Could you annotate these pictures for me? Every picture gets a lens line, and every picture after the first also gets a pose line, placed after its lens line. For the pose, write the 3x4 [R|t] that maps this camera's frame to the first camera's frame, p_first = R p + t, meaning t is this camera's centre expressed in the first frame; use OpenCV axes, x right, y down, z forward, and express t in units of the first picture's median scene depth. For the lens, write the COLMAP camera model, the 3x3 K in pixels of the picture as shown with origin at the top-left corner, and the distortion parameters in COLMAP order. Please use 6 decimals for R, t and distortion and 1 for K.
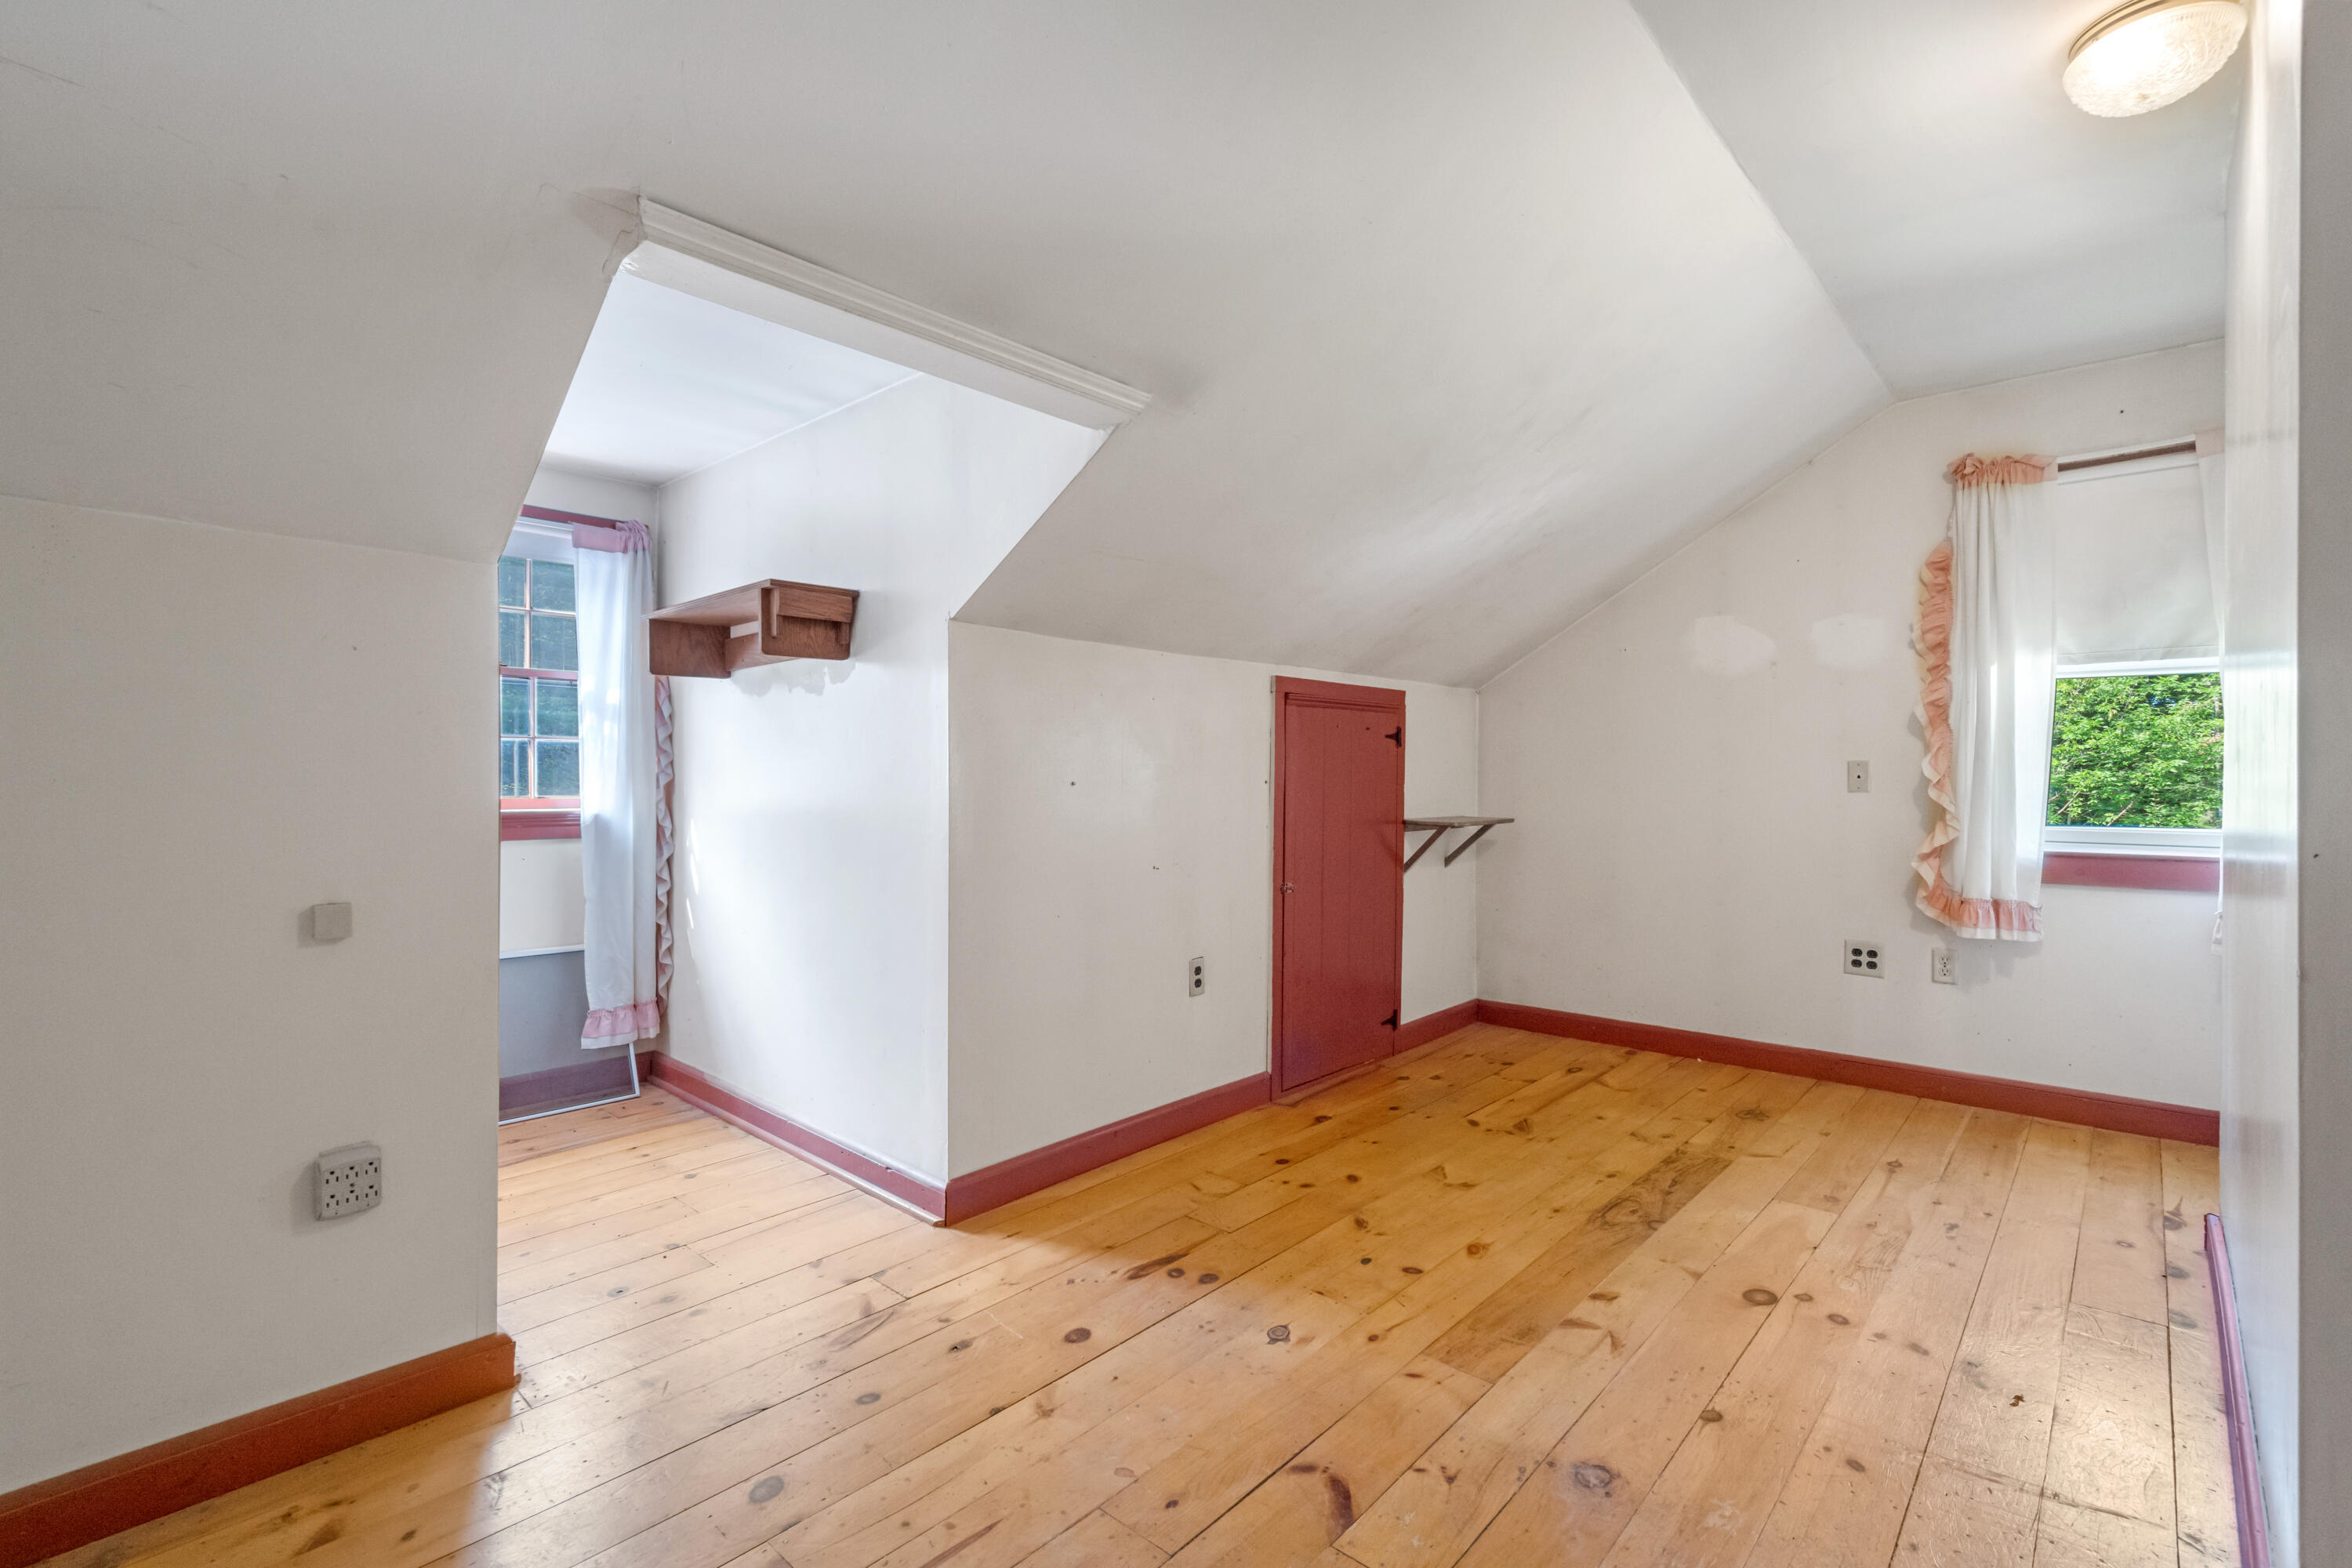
lens RADIAL K [[1058.6, 0, 1191.7], [0, 1058.6, 778.1], [0, 0, 1]] dist [-0.001599, 0.001913]
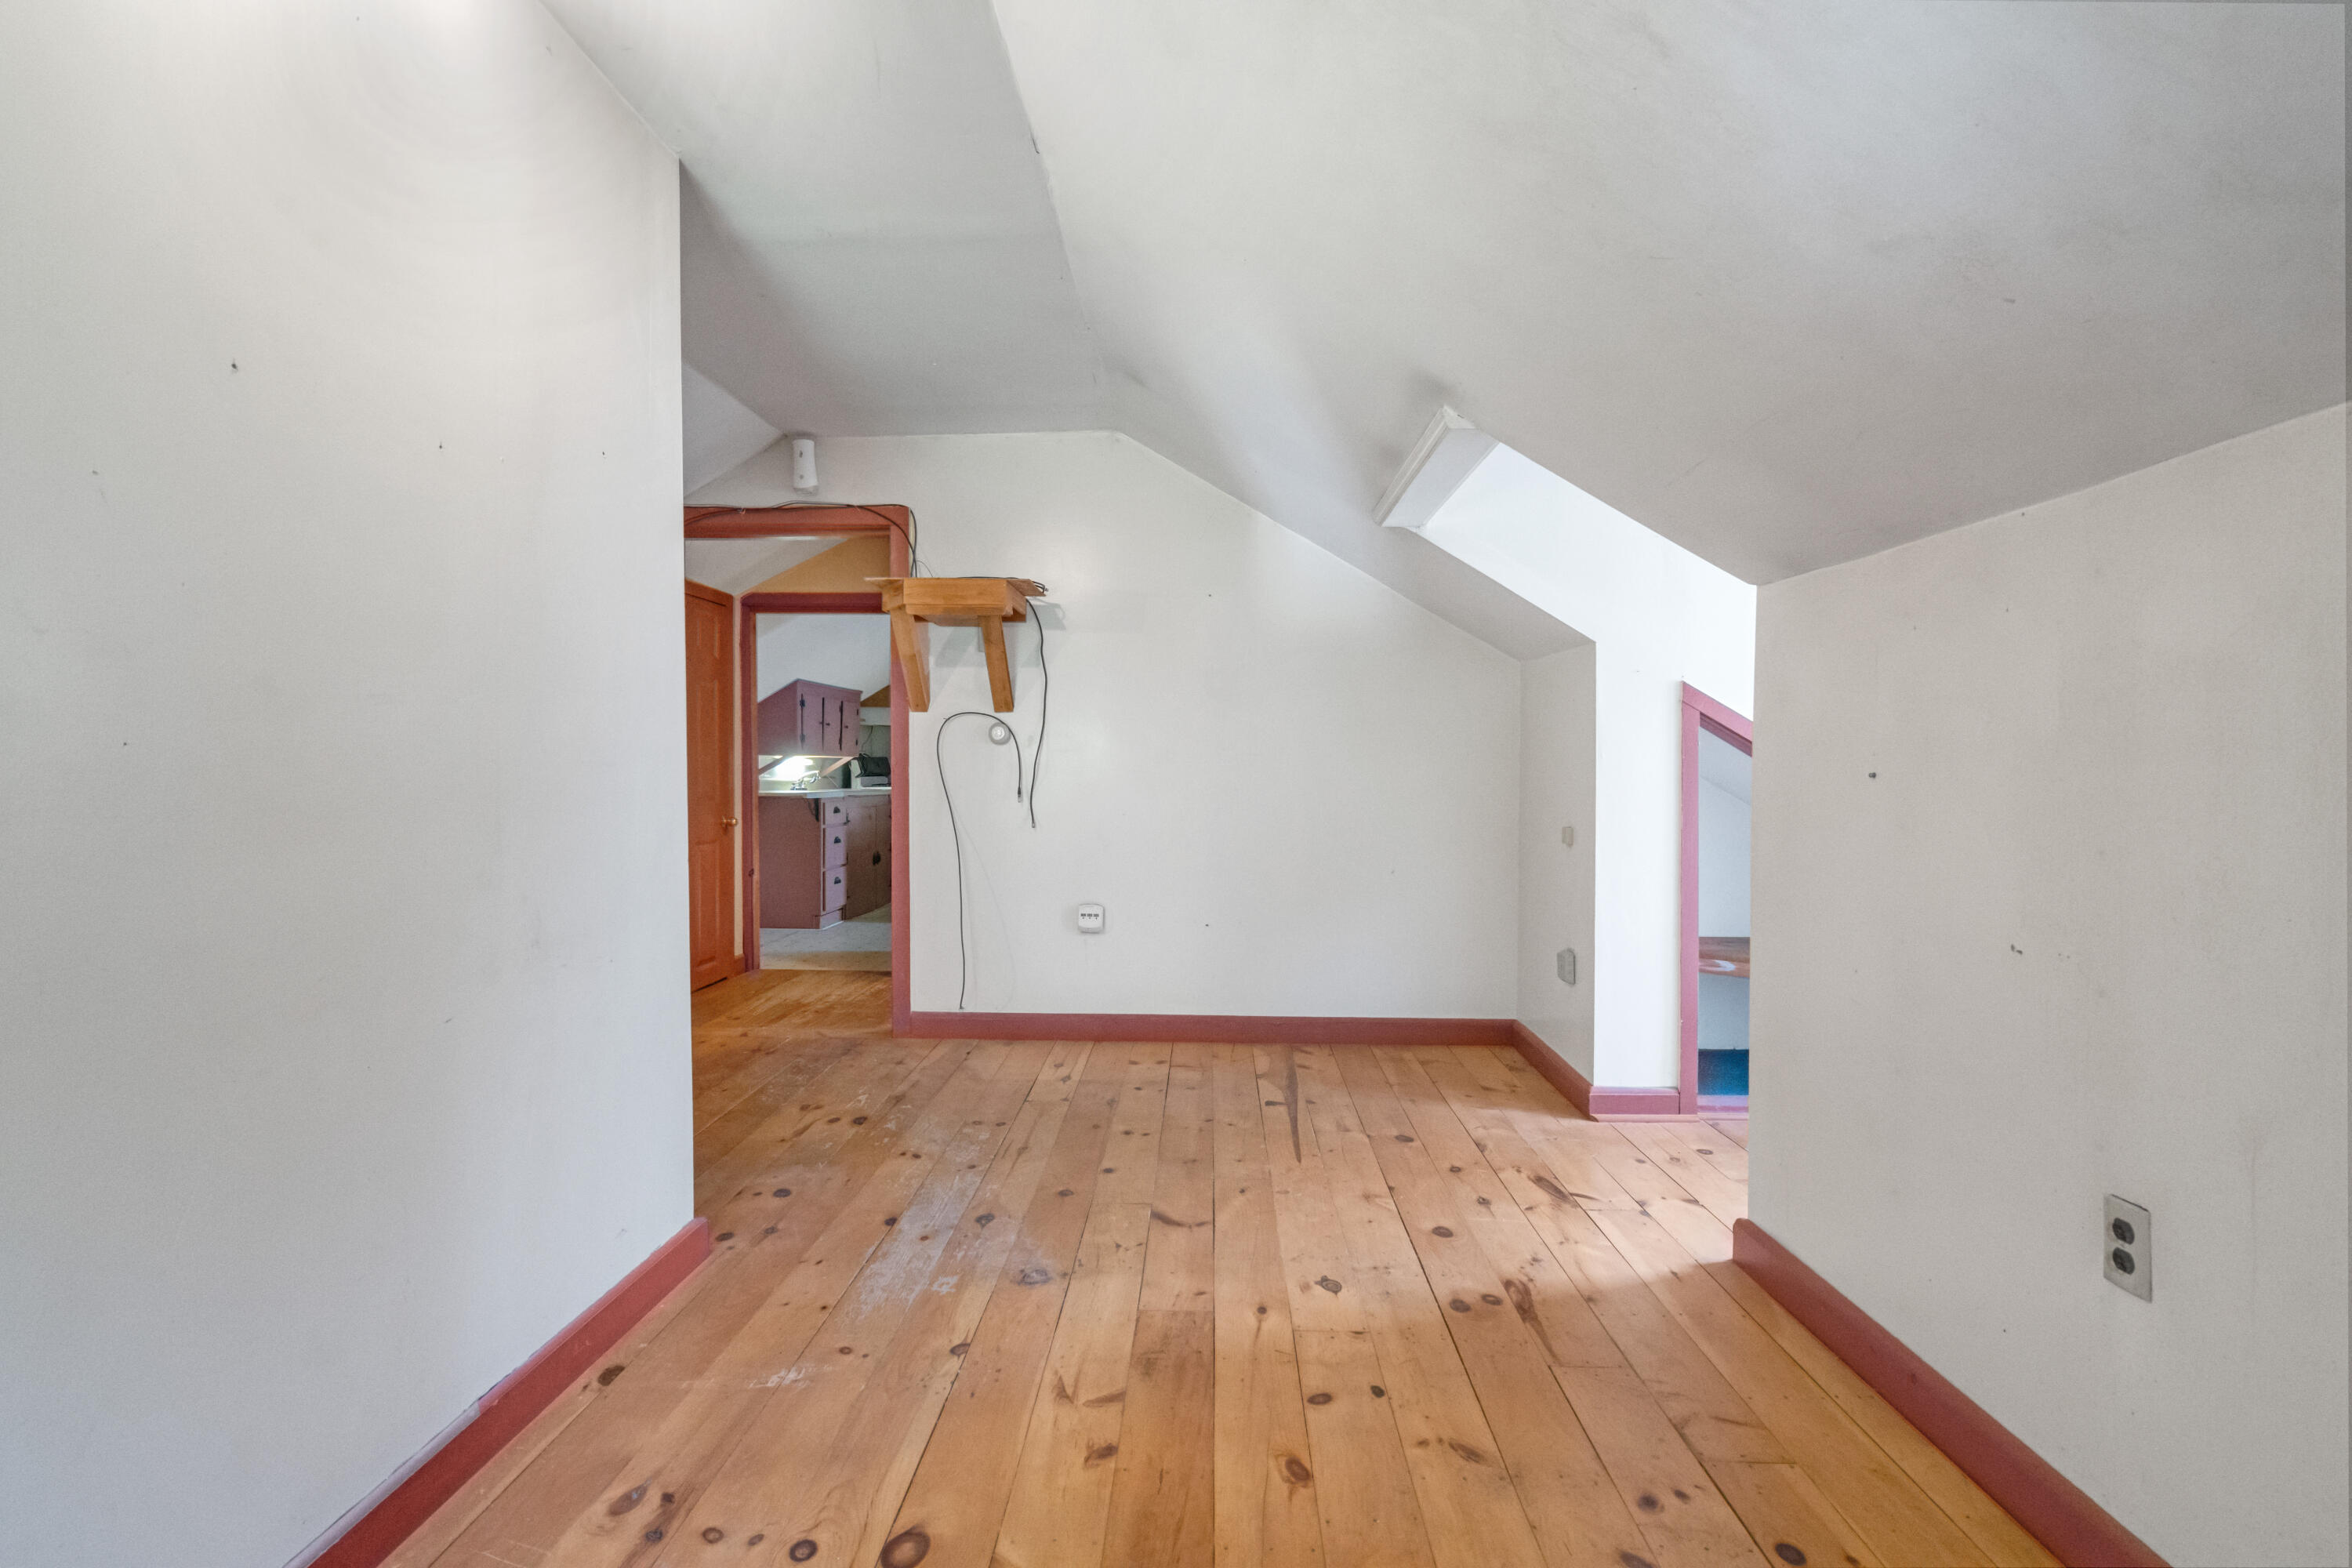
lens RADIAL K [[1058.6, 0, 1159.9], [0, 1058.6, 780.3], [0, 0, 1]] dist [-0.001599, 0.001913]
pose [[-0.776744, 0.006501, -0.629783, 0.736231], [-0.003954, 0.999877, 0.015199, 0.002408], [0.629804, 0.014296, -0.776623, 1.428938]]
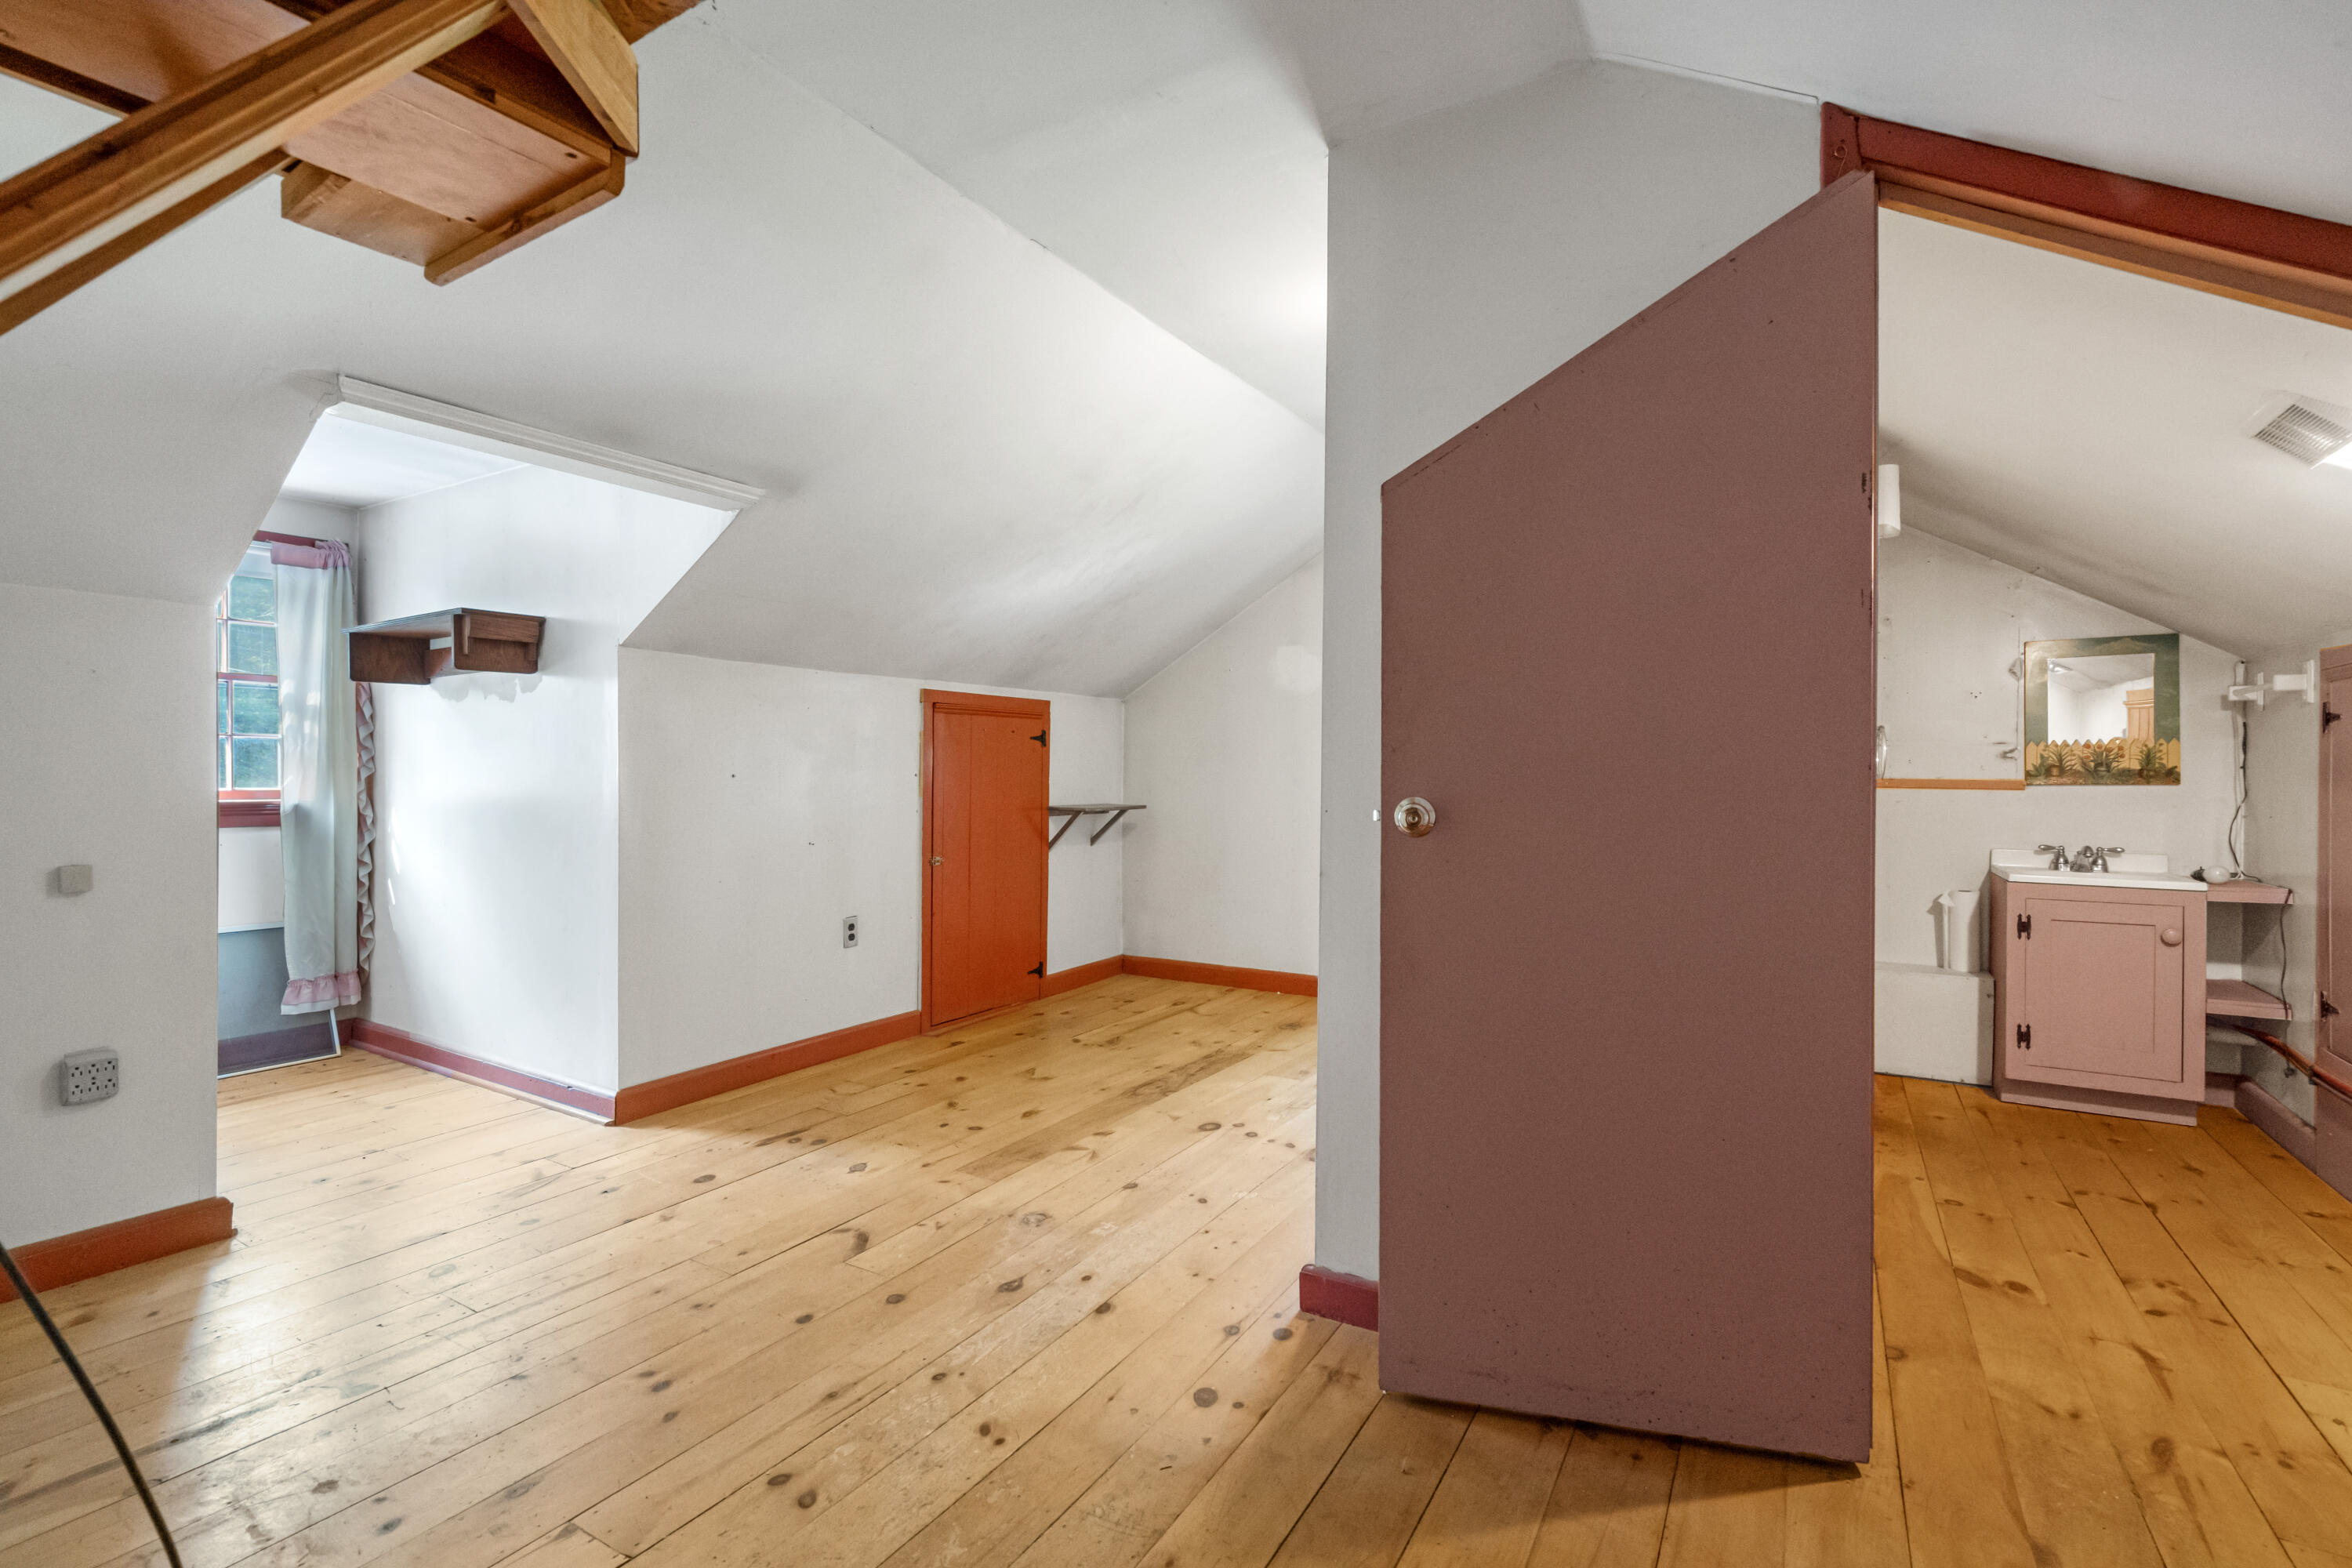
lens RADIAL K [[1058.6, 0, 1181.1], [0, 1058.6, 777.1], [0, 0, 1]] dist [-0.001599, 0.001913]
pose [[0.981884, -0.000187, 0.189483, 0.197876], [-0.000432, 0.999995, 0.003224, 0.002808], [-0.189483, -0.003248, 0.981879, -0.380129]]
